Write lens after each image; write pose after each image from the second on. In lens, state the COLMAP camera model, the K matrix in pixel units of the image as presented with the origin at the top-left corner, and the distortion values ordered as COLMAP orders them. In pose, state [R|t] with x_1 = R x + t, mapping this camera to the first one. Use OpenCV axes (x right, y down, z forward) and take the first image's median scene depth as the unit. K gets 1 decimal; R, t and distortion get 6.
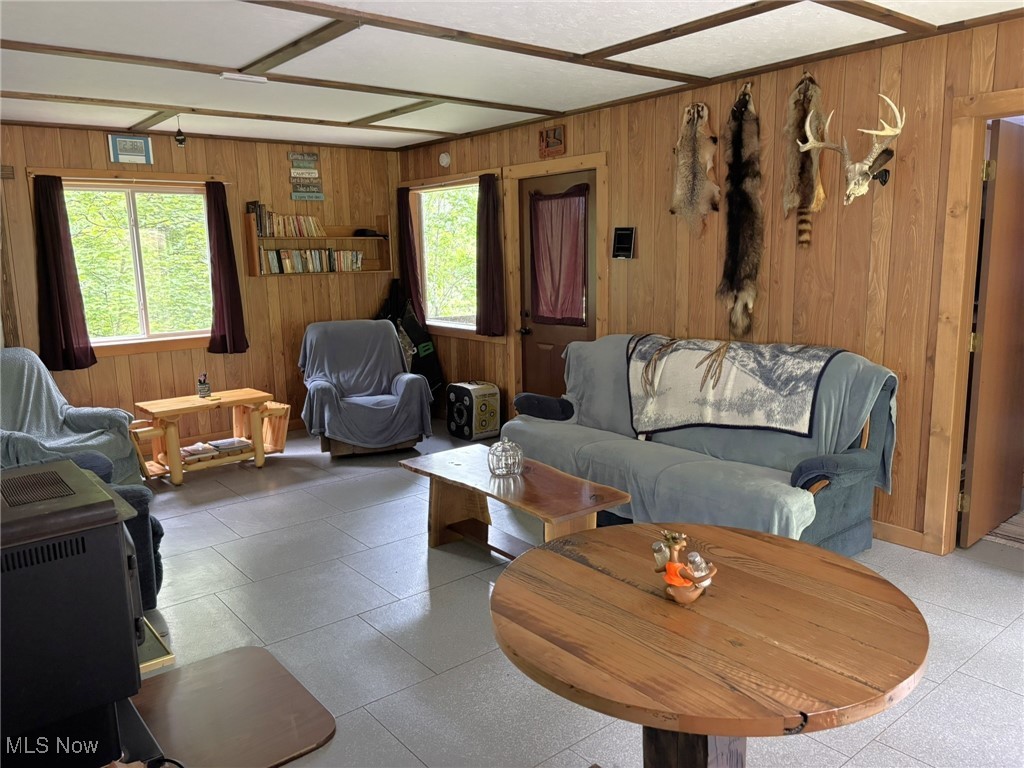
lens RADIAL K [[765.8, 0, 512.0], [0, 765.8, 384.0], [0, 0, 1]] dist [0.002262, 0.001589]
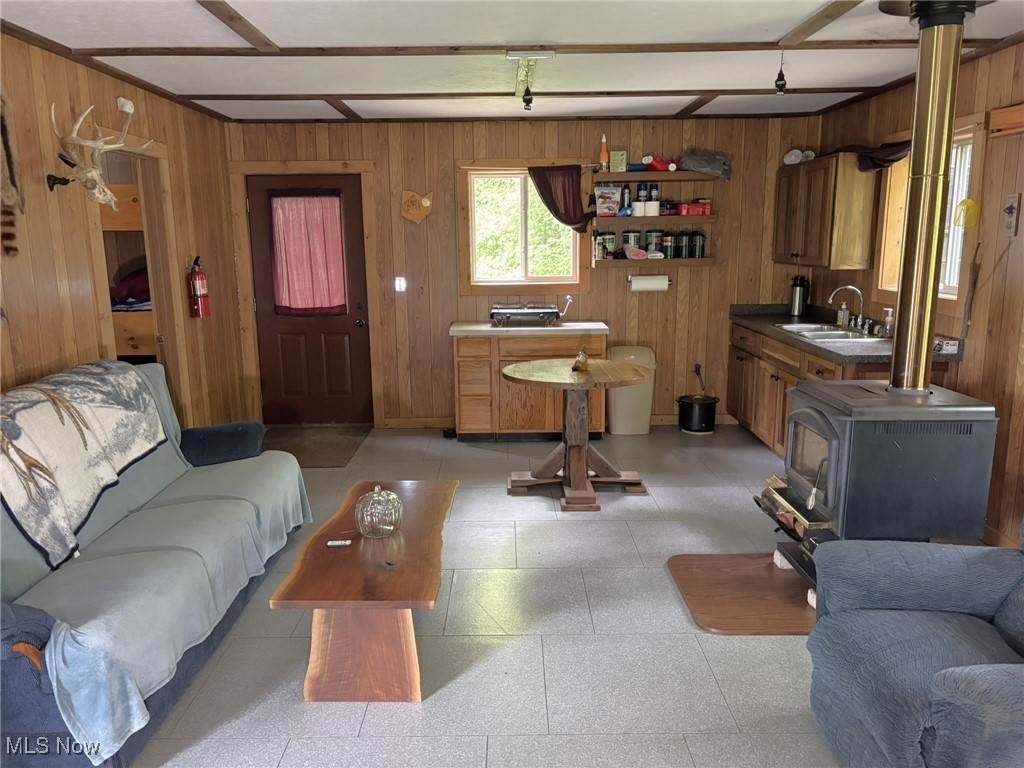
lens RADIAL K [[765.8, 0, 512.0], [0, 765.8, 384.0], [0, 0, 1]] dist [0.002262, 0.001589]
pose [[-0.778238, -0.093831, 0.620920, -0.549604], [0.126503, 0.945078, 0.301370, -0.231762], [-0.615096, 0.313086, -0.723626, 1.328679]]
